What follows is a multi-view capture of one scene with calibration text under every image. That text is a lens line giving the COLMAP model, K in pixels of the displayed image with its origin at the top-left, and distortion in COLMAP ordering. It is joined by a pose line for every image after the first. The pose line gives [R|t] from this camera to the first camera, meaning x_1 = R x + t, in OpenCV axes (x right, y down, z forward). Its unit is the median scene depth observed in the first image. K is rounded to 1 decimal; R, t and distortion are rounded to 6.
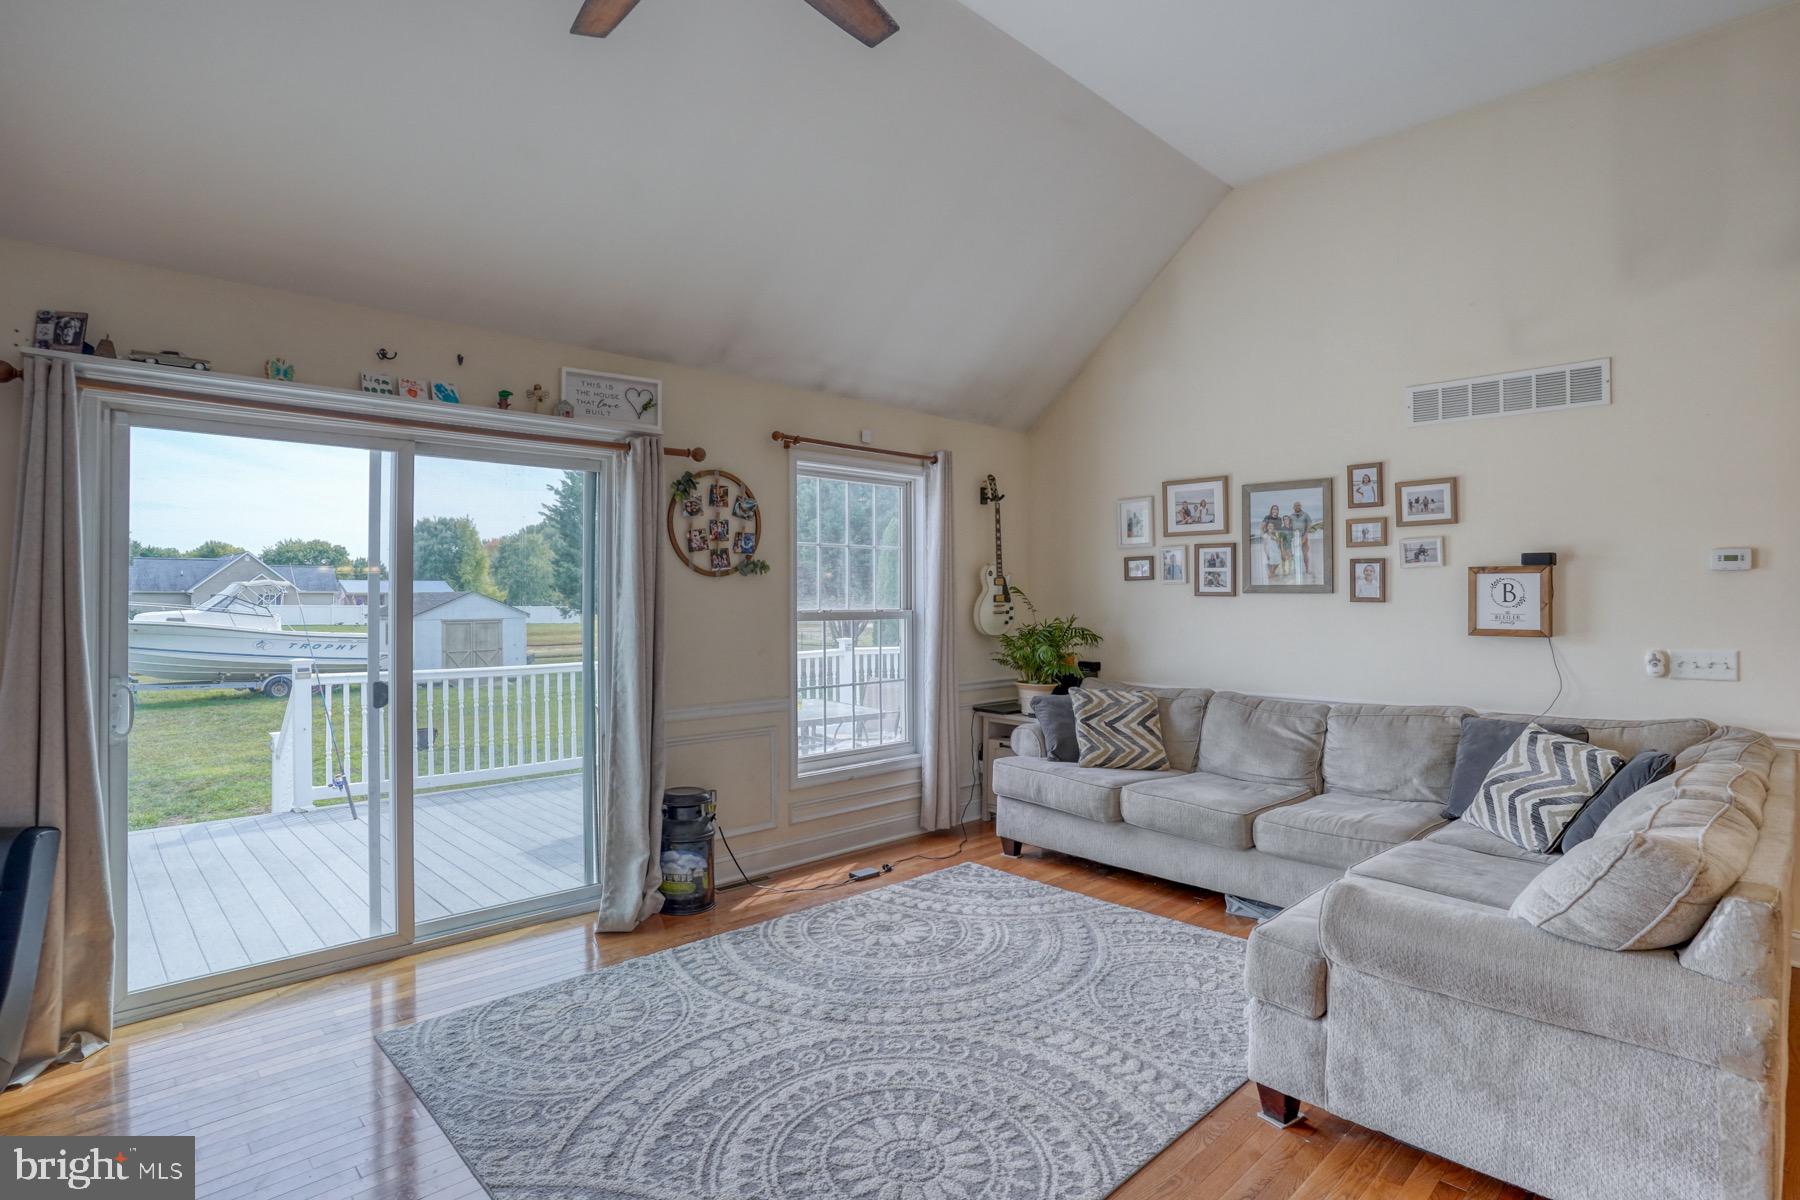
lens RADIAL K [[897.6, 0, 896.5], [0, 897.6, 605.5], [0, 0, 1]] dist [-0.081707, 0.040860]
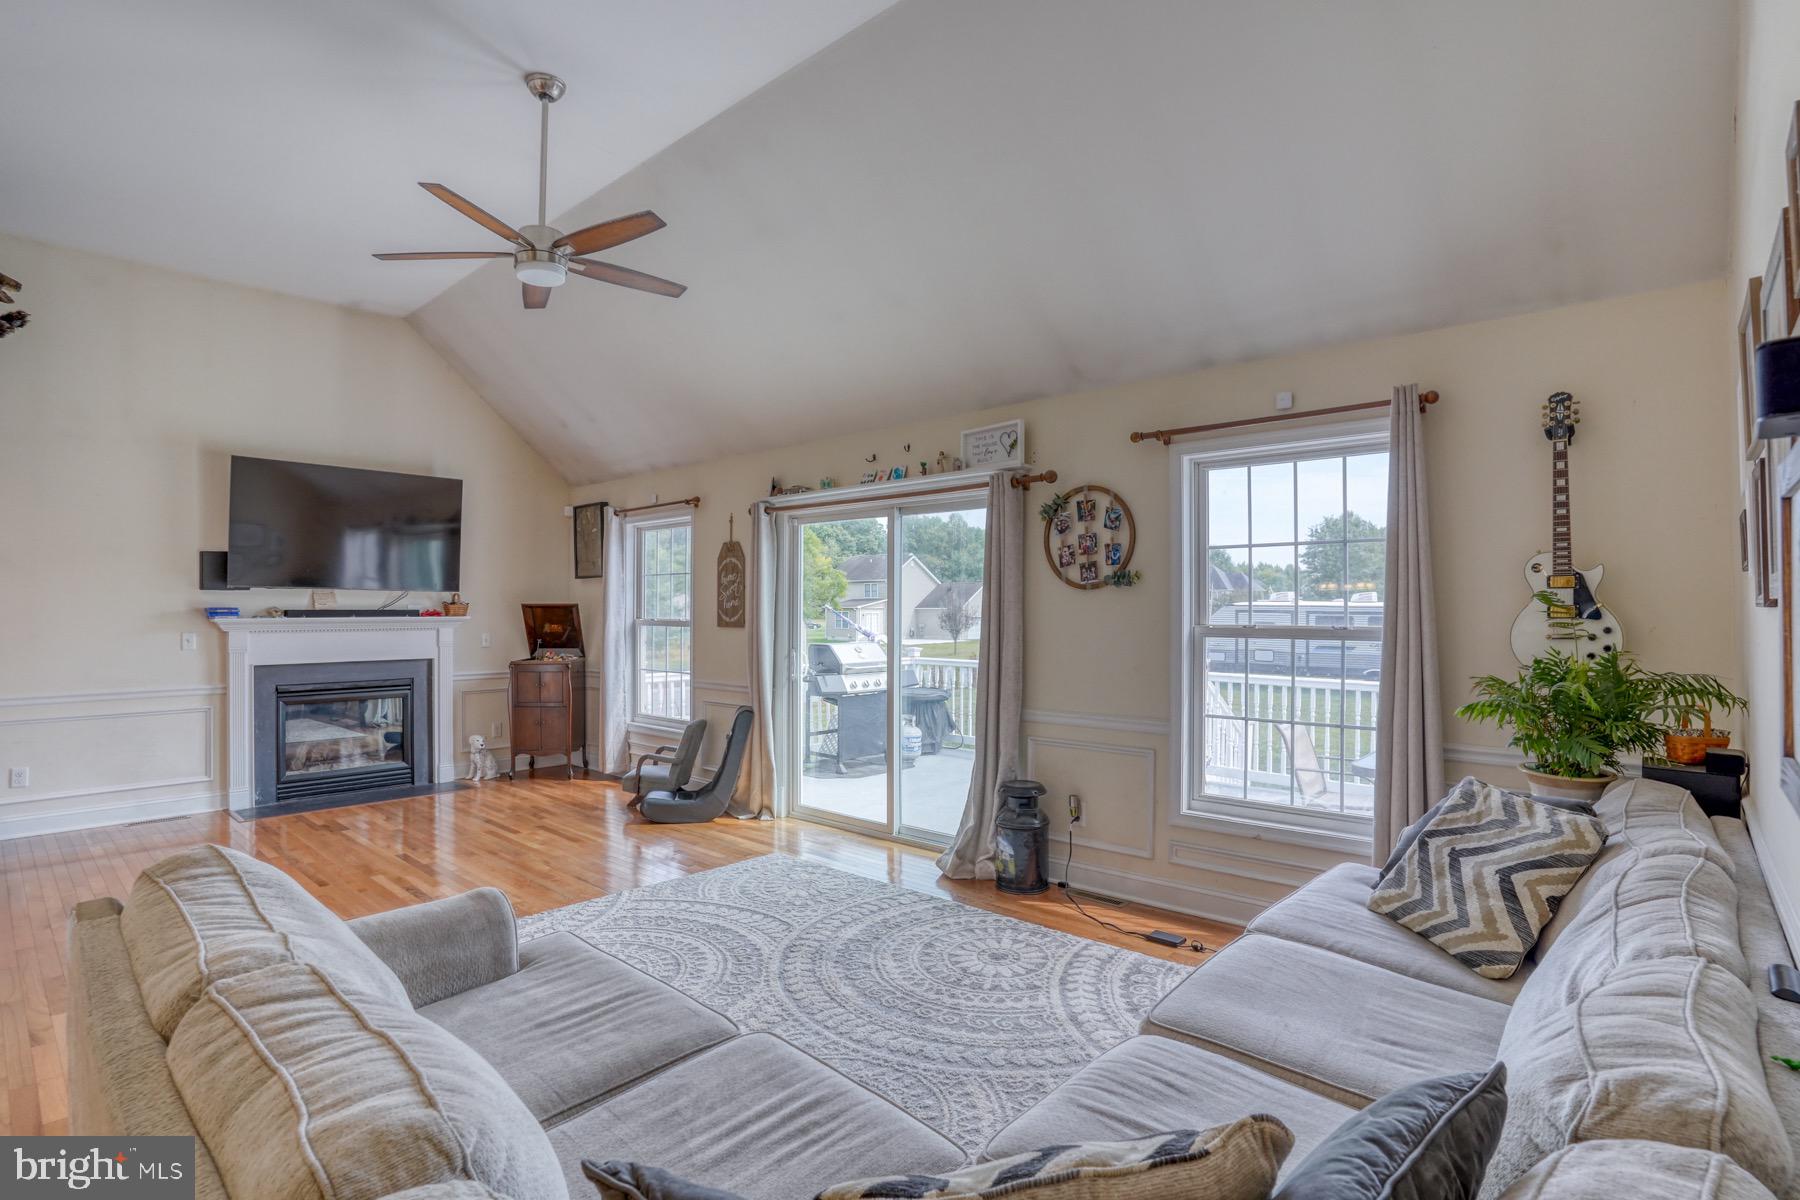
lens RADIAL K [[897.6, 0, 890.8], [0, 897.6, 602.7], [0, 0, 1]] dist [-0.082084, 0.041554]
pose [[0.066232, -0.005310, -0.997790, 0.801956], [-0.007637, 0.999954, -0.005829, -0.009377], [0.997775, 0.008006, 0.066189, 0.704812]]
